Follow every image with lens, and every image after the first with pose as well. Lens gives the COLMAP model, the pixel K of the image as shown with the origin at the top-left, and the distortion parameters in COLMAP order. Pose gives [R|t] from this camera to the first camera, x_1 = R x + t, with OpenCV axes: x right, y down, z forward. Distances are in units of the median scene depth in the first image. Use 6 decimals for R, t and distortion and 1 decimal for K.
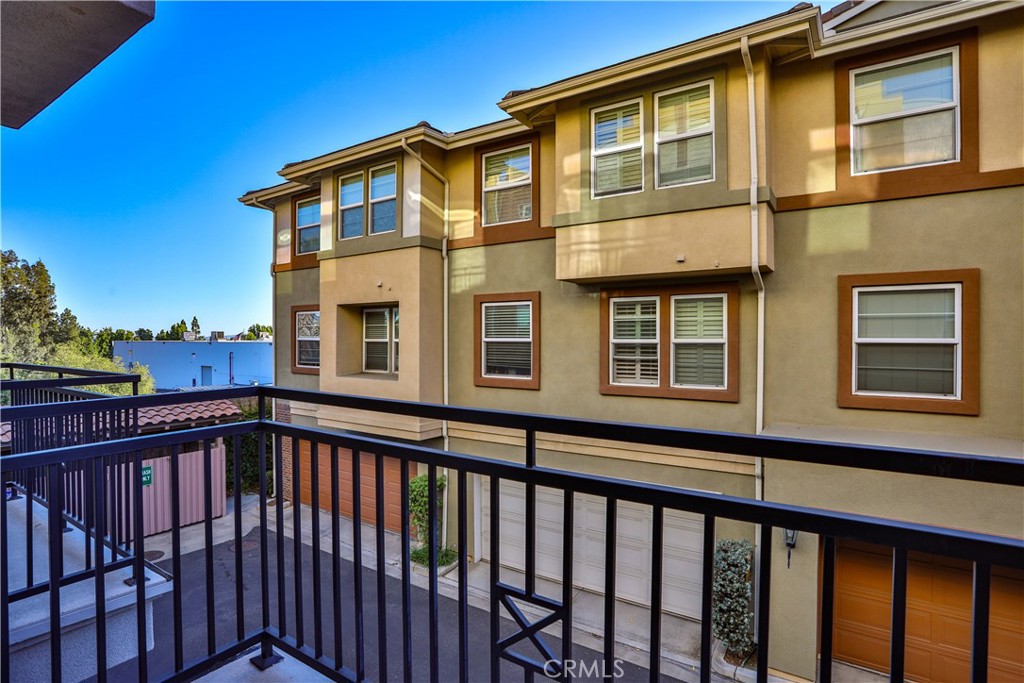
lens RADIAL K [[525.0, 0, 509.5], [0, 525.0, 339.9], [0, 0, 1]] dist [-0.074516, 0.029725]
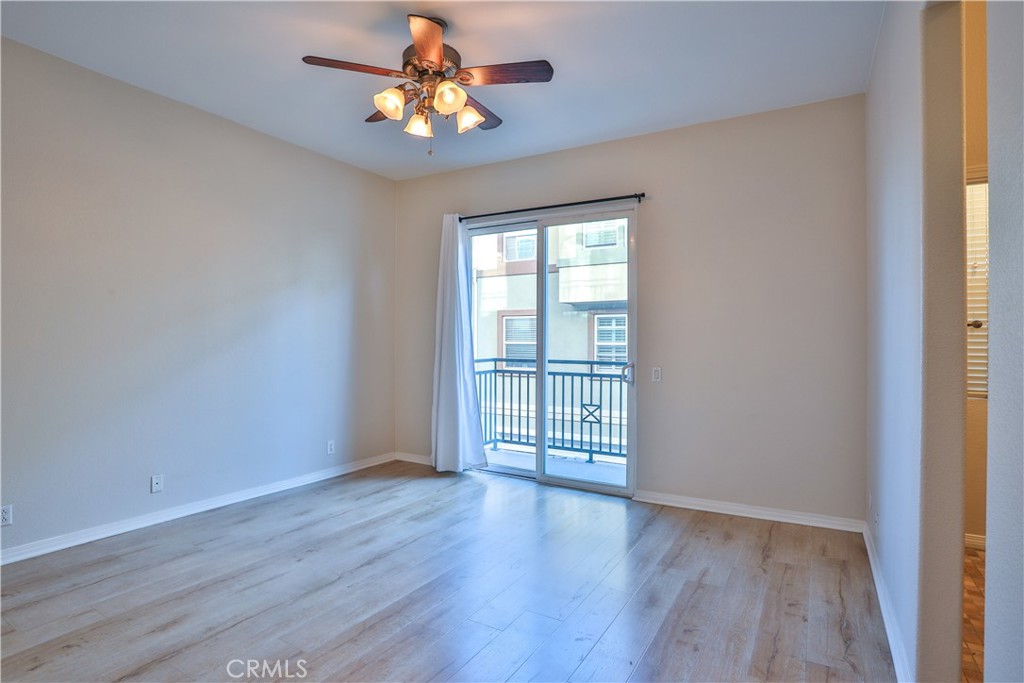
lens RADIAL K [[525.0, 0, 509.5], [0, 525.0, 339.9], [0, 0, 1]] dist [-0.074516, 0.029725]
pose [[0.998780, 0.002759, 0.049309, -0.137626], [-0.002521, 0.999985, -0.004895, -0.000821], [-0.049322, 0.004765, 0.998772, -0.529295]]
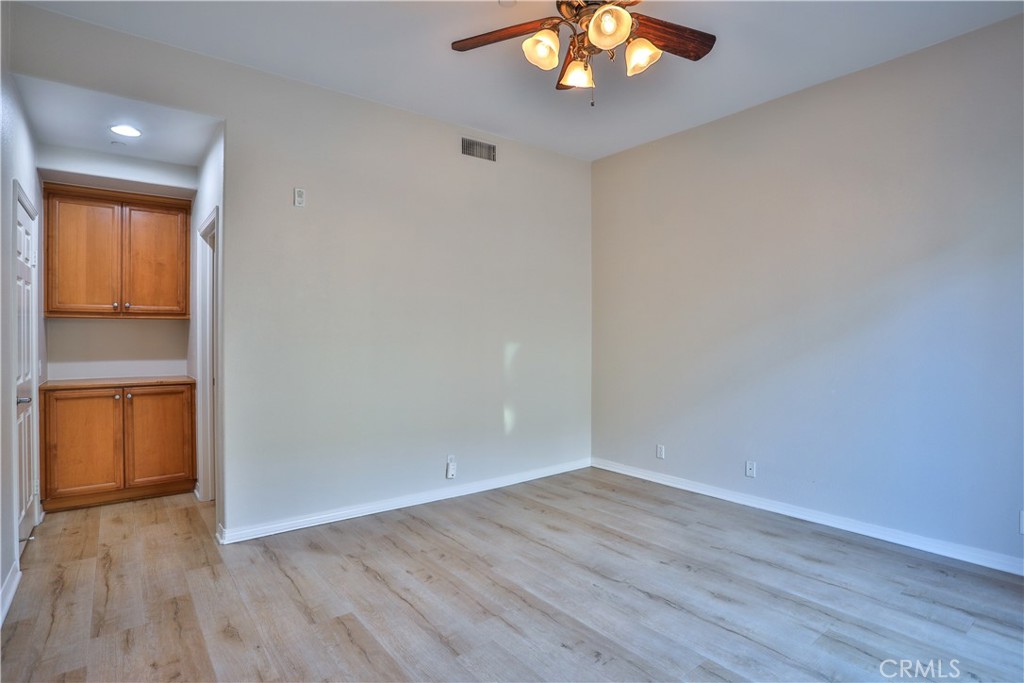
lens RADIAL K [[525.0, 0, 509.5], [0, 525.0, 339.9], [0, 0, 1]] dist [-0.074516, 0.029725]
pose [[-0.311846, 0.005039, -0.950119, 0.100428], [-0.004184, 0.999969, 0.006677, -0.000732], [0.950123, 0.006058, -0.311815, -0.147515]]
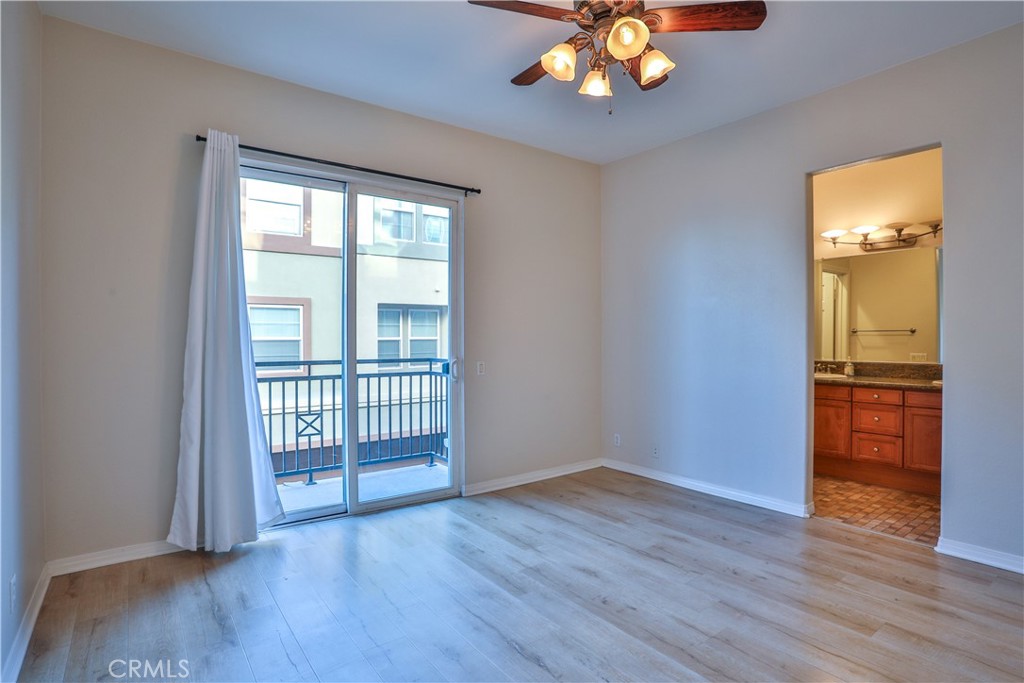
lens RADIAL K [[525.0, 0, 509.5], [0, 525.0, 339.9], [0, 0, 1]] dist [-0.074516, 0.029725]
pose [[0.336836, -0.008591, 0.941524, -0.455756], [0.004586, 0.999961, 0.007483, -0.002271], [-0.941552, 0.001797, 0.336863, -0.233555]]
